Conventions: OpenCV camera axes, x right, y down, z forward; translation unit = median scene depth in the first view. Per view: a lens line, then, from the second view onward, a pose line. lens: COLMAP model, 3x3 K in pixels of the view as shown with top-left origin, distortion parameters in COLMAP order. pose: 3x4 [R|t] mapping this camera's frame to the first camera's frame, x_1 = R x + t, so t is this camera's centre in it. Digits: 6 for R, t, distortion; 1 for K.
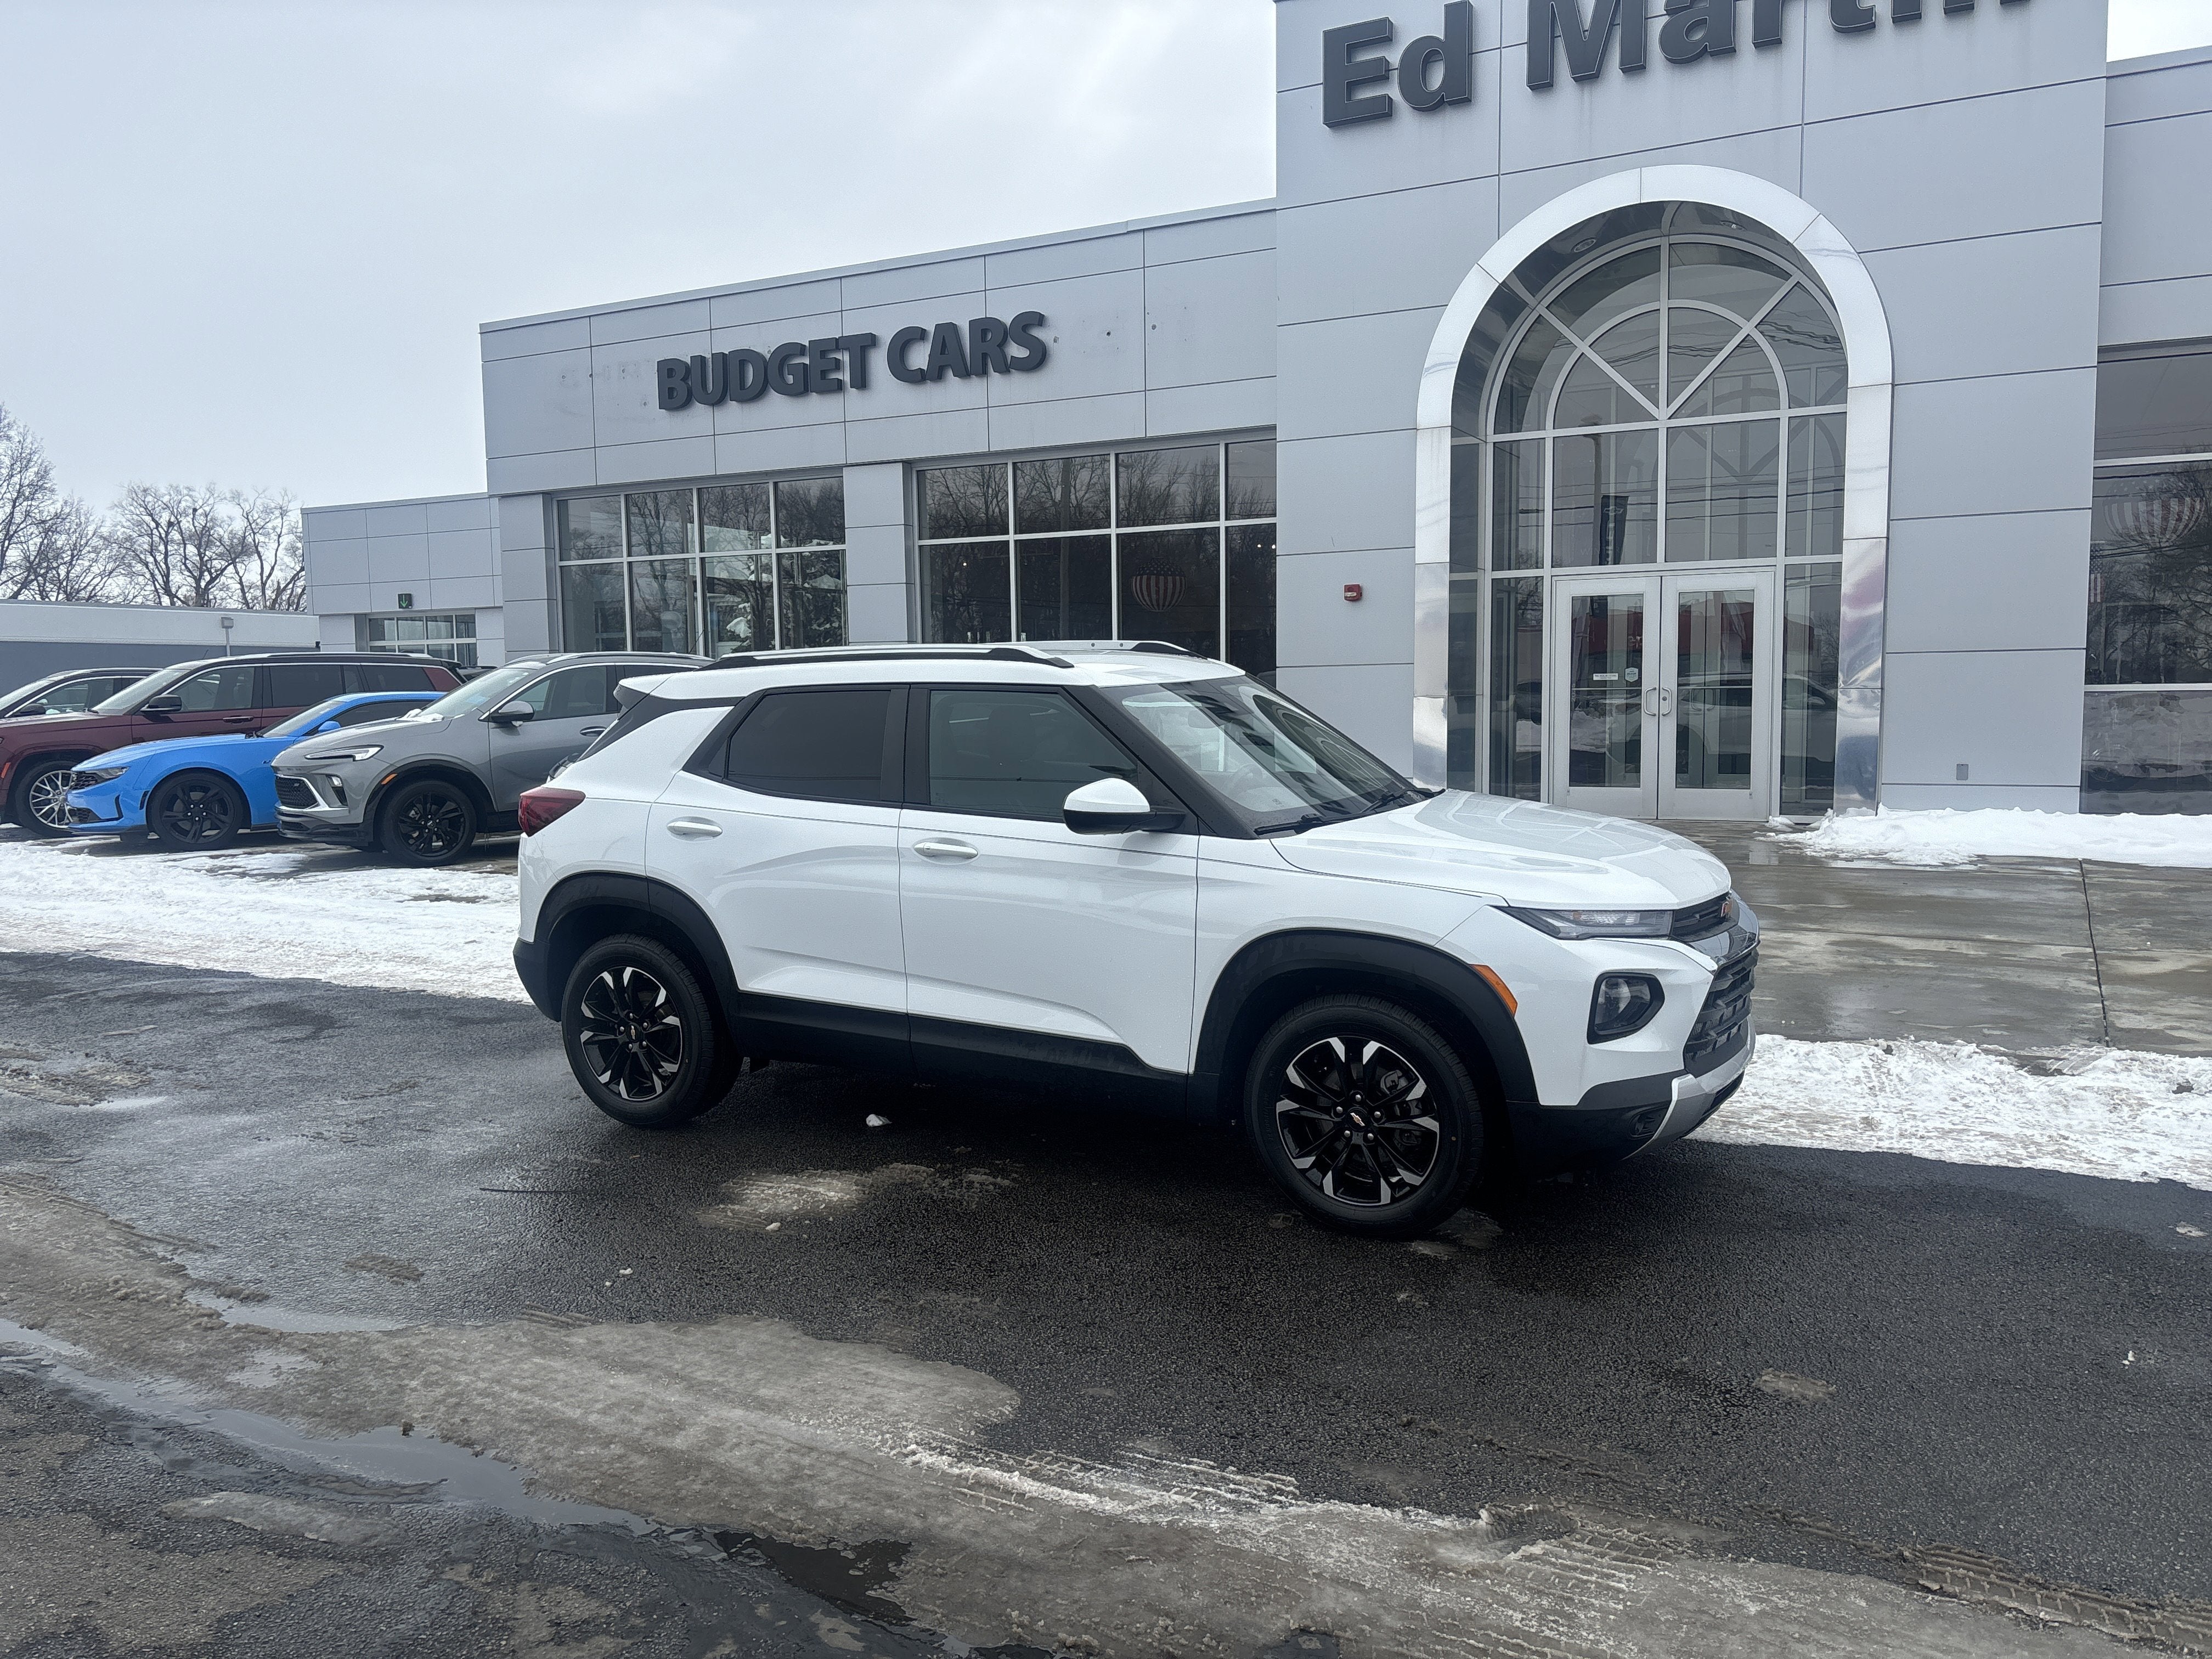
lens RADIAL K [[1668.9, 0, 1110.8], [0, 1668.9, 837.5], [0, 0, 1]] dist [0.051463, -0.050884]
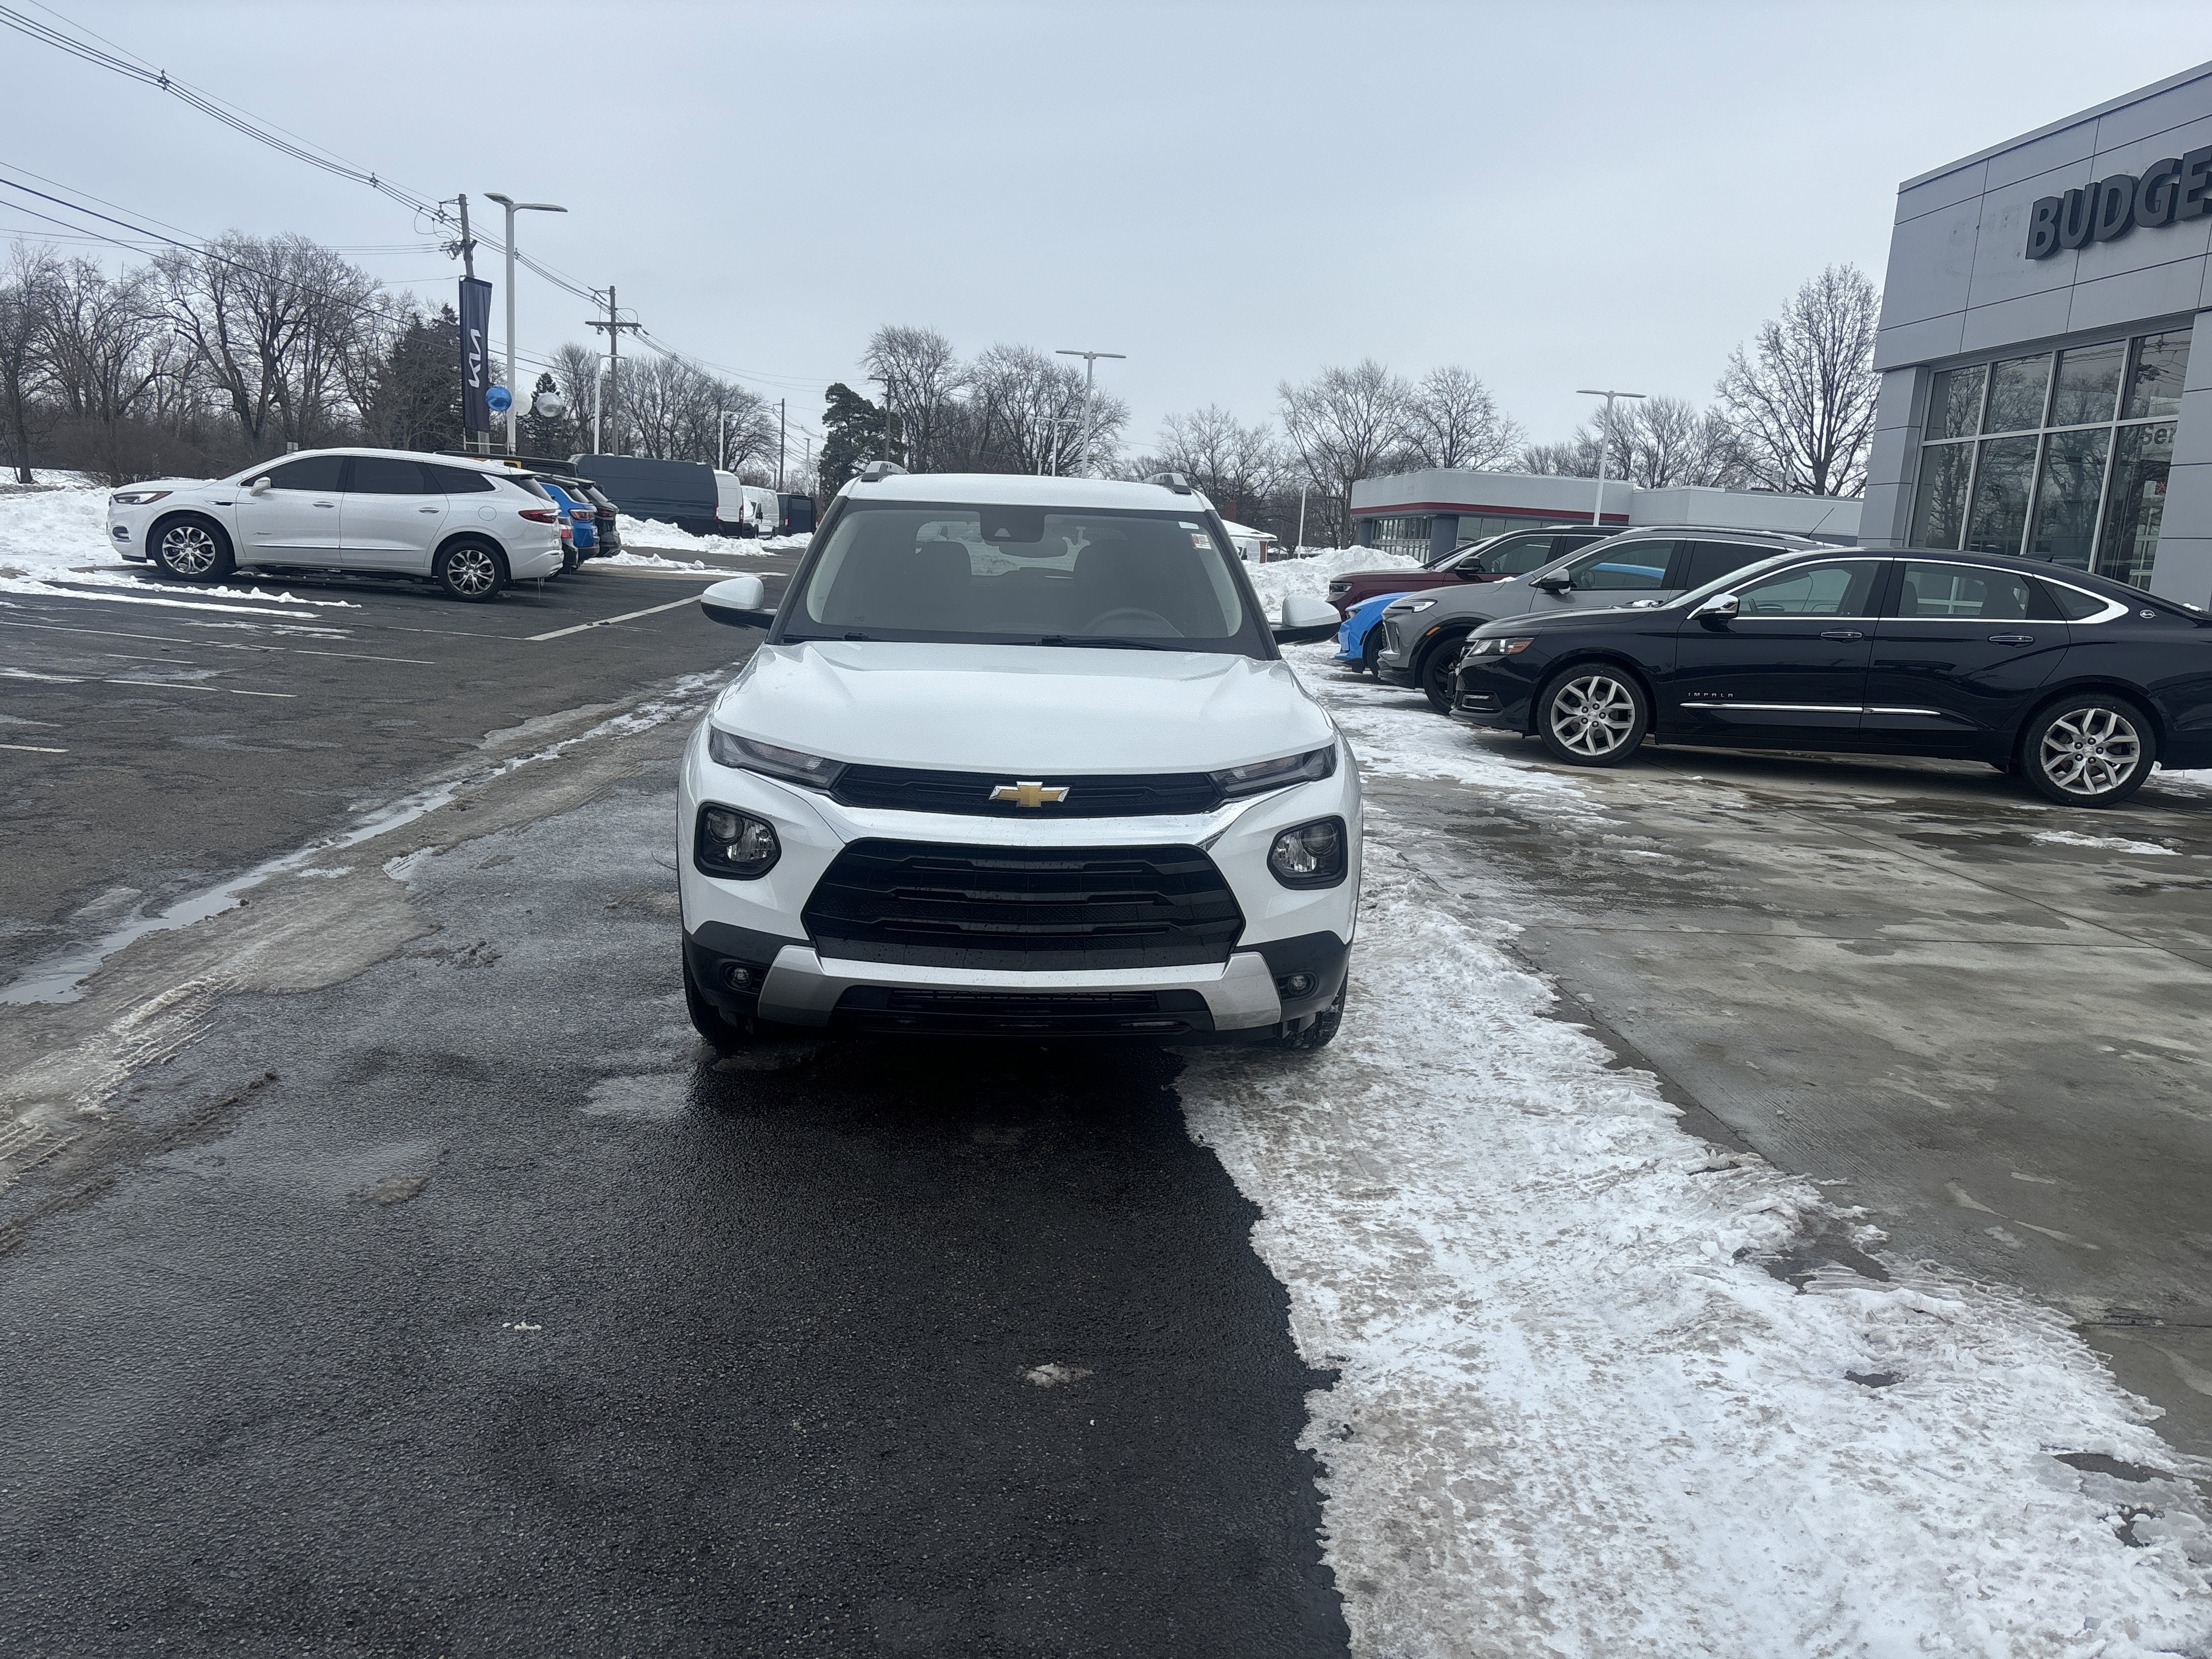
lens RADIAL K [[1668.9, 0, 1112.5], [0, 1668.9, 838.9], [0, 0, 1]] dist [0.051463, -0.050884]
pose [[0.518933, 0.195349, -0.832194, 0.910354], [-0.148722, 0.979322, 0.137147, -0.045843], [0.841778, 0.052596, 0.537255, 0.530651]]
